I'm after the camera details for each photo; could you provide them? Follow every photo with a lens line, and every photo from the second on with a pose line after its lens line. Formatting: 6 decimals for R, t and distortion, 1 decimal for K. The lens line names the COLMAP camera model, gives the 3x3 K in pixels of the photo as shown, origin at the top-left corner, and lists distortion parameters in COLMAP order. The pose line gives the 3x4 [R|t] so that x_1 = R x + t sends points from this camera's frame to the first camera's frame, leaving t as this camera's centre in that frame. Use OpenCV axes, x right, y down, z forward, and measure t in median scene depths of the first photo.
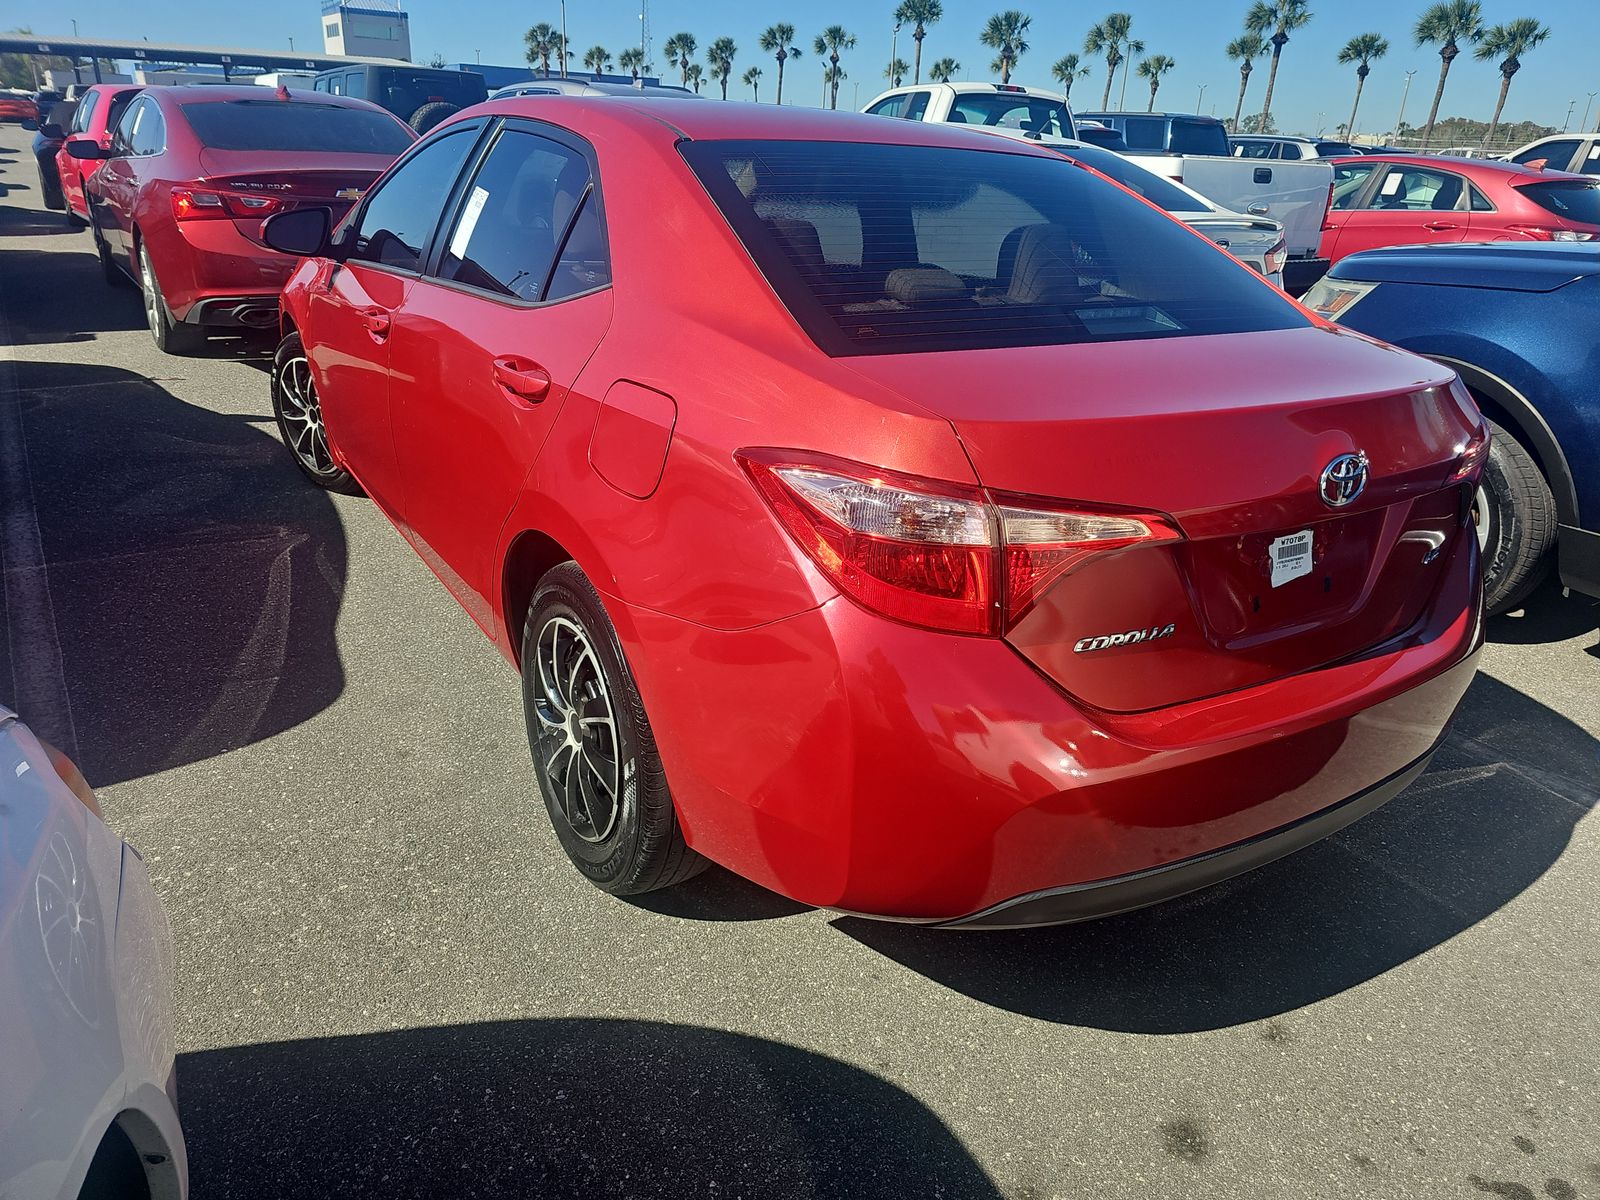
lens RADIAL K [[1083.2, 0, 807.2], [0, 1083.2, 582.4], [0, 0, 1]] dist [0.047619, -0.061839]
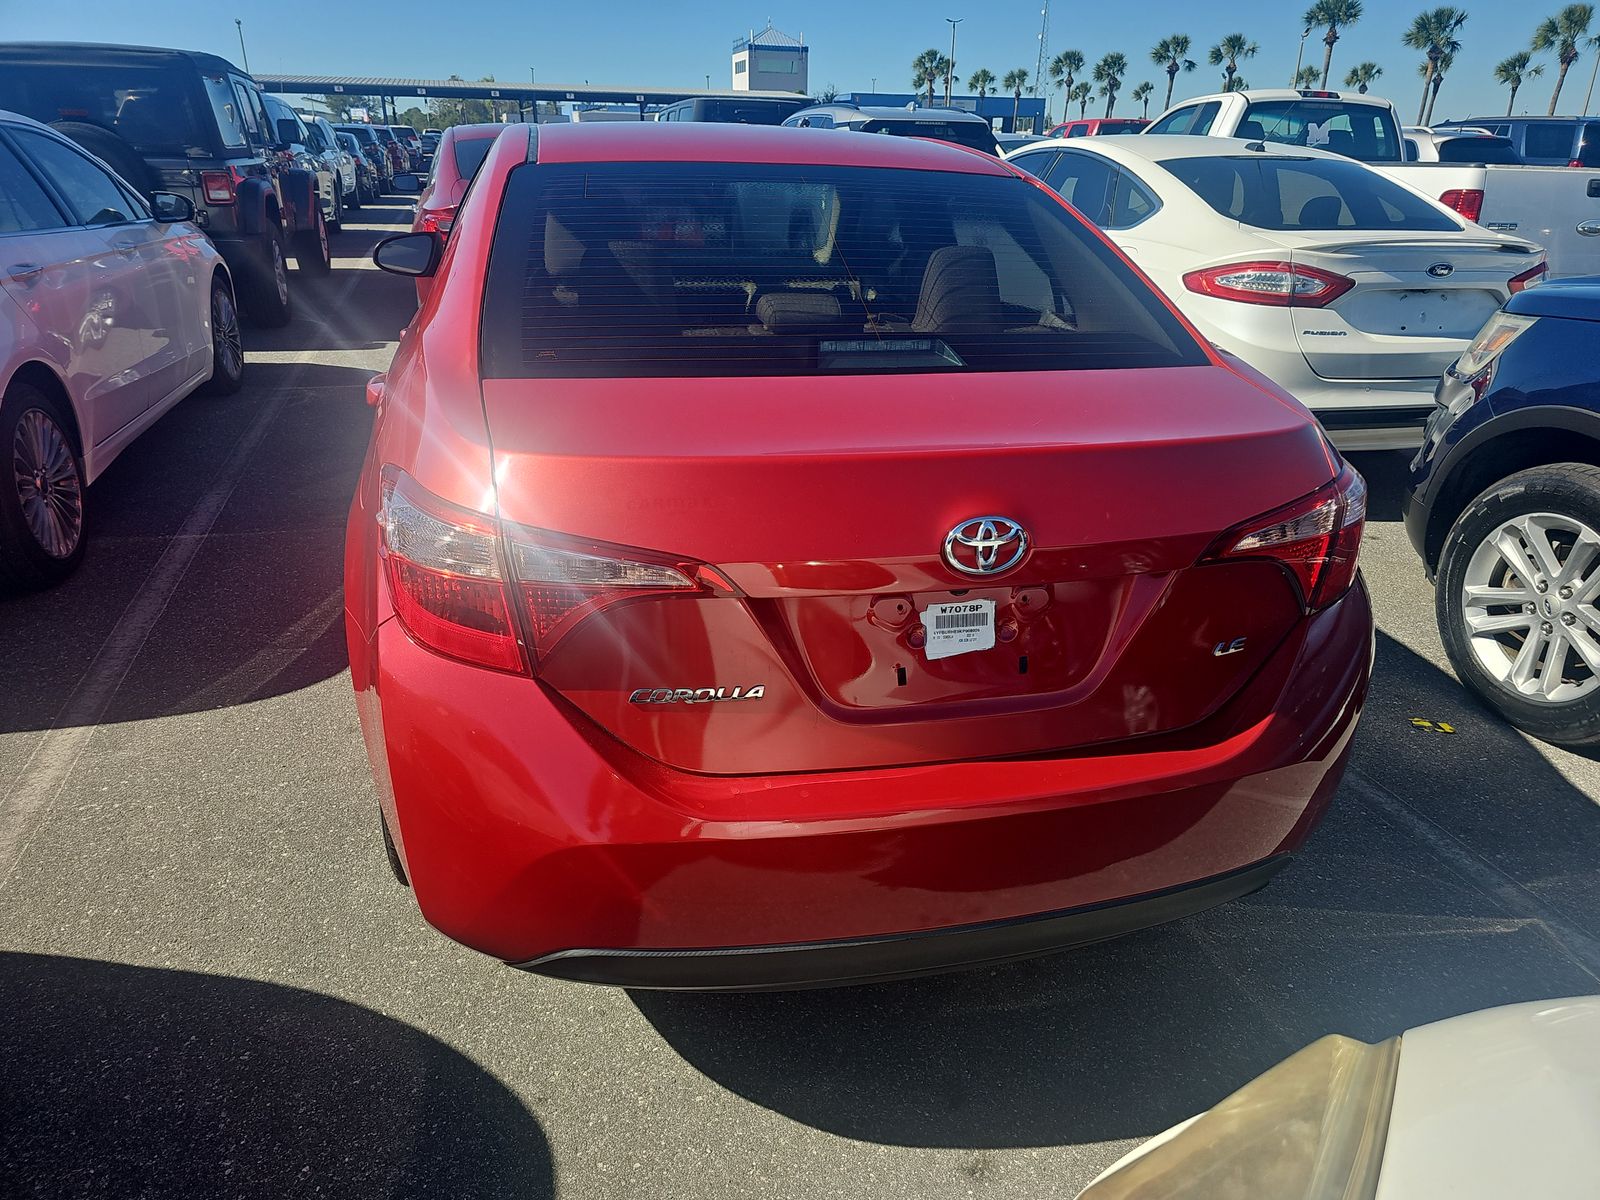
lens RADIAL K [[1088.3, 0, 800.0], [0, 1088.3, 600.0], [0, 0, 1]] dist [0.028559, -0.035945]
pose [[0.950145, 0.093701, -0.297396, 0.521764], [-0.094865, 0.995434, 0.010548, -0.038413], [0.297027, 0.018191, 0.954696, 0.111980]]
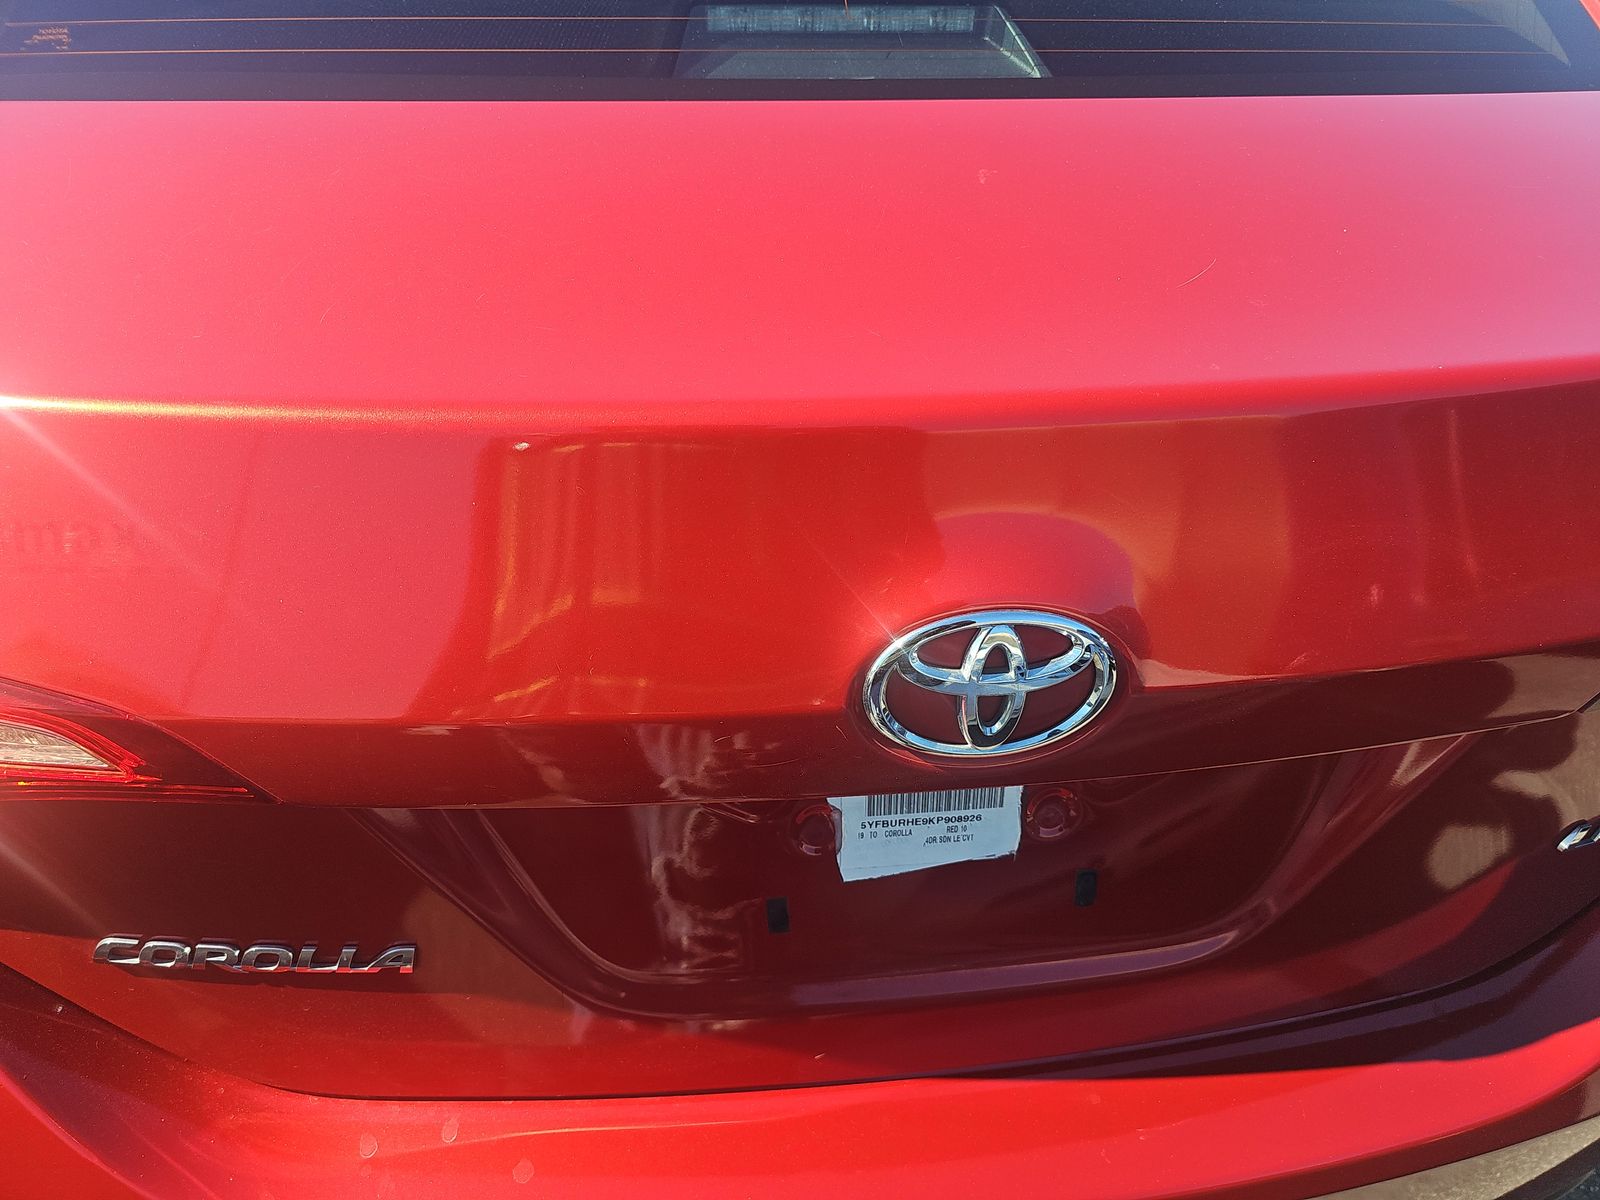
lens RADIAL K [[1069.7, 0, 800.0], [0, 1069.7, 600.0], [0, 0, 1]] dist [0.055260, -0.063041]
pose [[0.894990, 0.241047, -0.375353, 0.466649], [-0.136074, 0.948853, 0.284888, -0.161341], [0.424826, -0.203896, 0.882014, 0.623372]]
